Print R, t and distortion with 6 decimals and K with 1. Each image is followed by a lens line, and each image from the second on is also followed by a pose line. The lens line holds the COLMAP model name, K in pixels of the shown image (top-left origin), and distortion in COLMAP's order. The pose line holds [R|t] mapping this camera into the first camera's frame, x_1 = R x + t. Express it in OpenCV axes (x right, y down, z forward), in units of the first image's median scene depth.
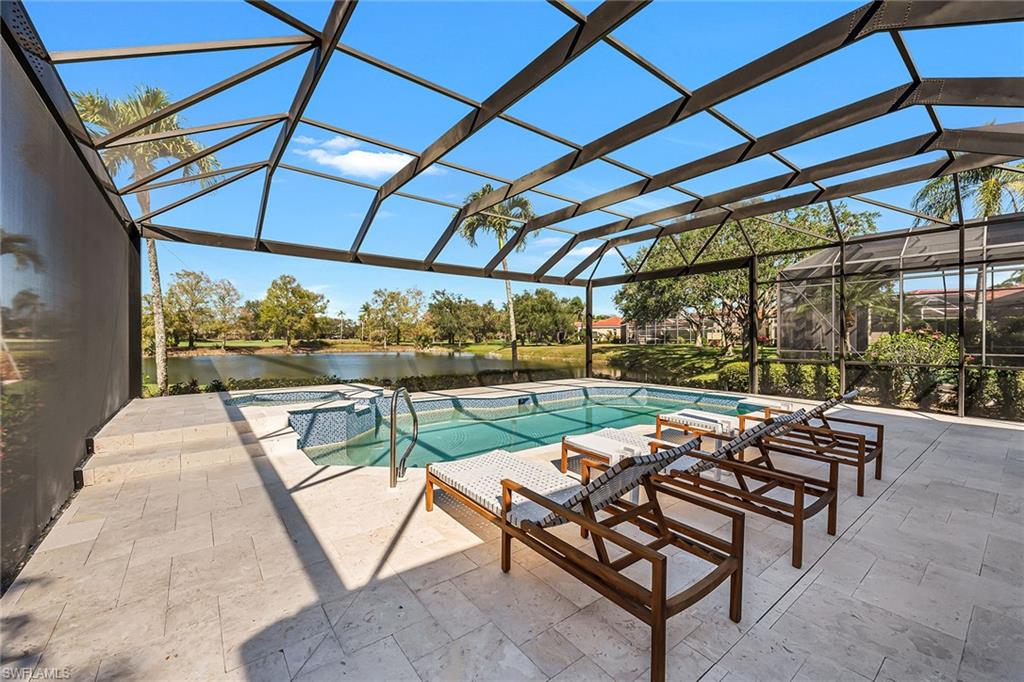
lens RADIAL K [[411.2, 0, 510.1], [0, 411.2, 346.6], [0, 0, 1]] dist [-0.000596, -0.000258]
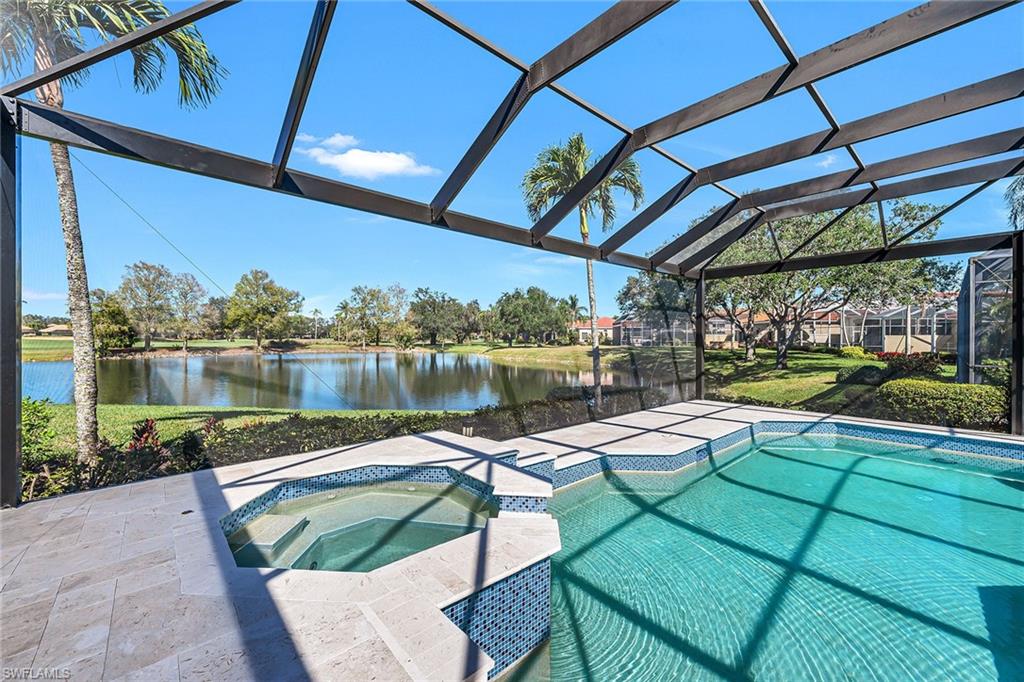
lens RADIAL K [[411.2, 0, 508.3], [0, 411.2, 331.9], [0, 0, 1]] dist [-0.000596, -0.000258]
pose [[0.998155, 0.005048, 0.060510, -0.033505], [-0.002934, 0.999384, -0.034982, -0.003604], [-0.060649, 0.034740, 0.997554, 0.042938]]
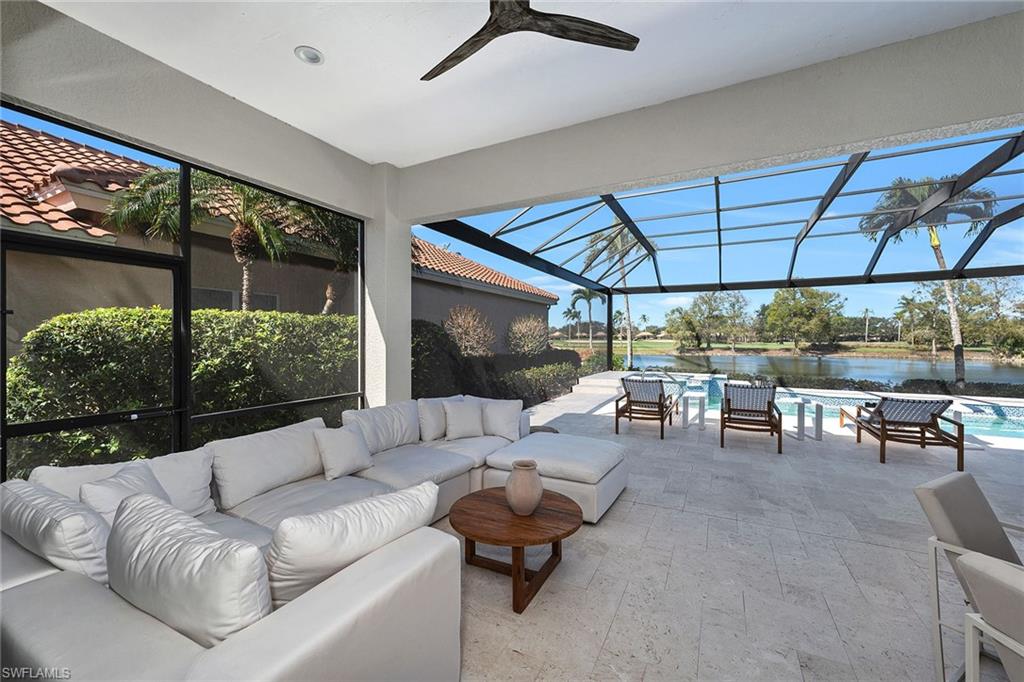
lens RADIAL K [[411.2, 0, 508.1], [0, 411.2, 339.9], [0, 0, 1]] dist [-0.000596, -0.000258]
pose [[0.416959, 0.001798, -0.908923, 0.059810], [-0.020845, 0.999754, -0.007585, -0.000449], [0.908686, 0.022110, 0.416894, -0.026935]]
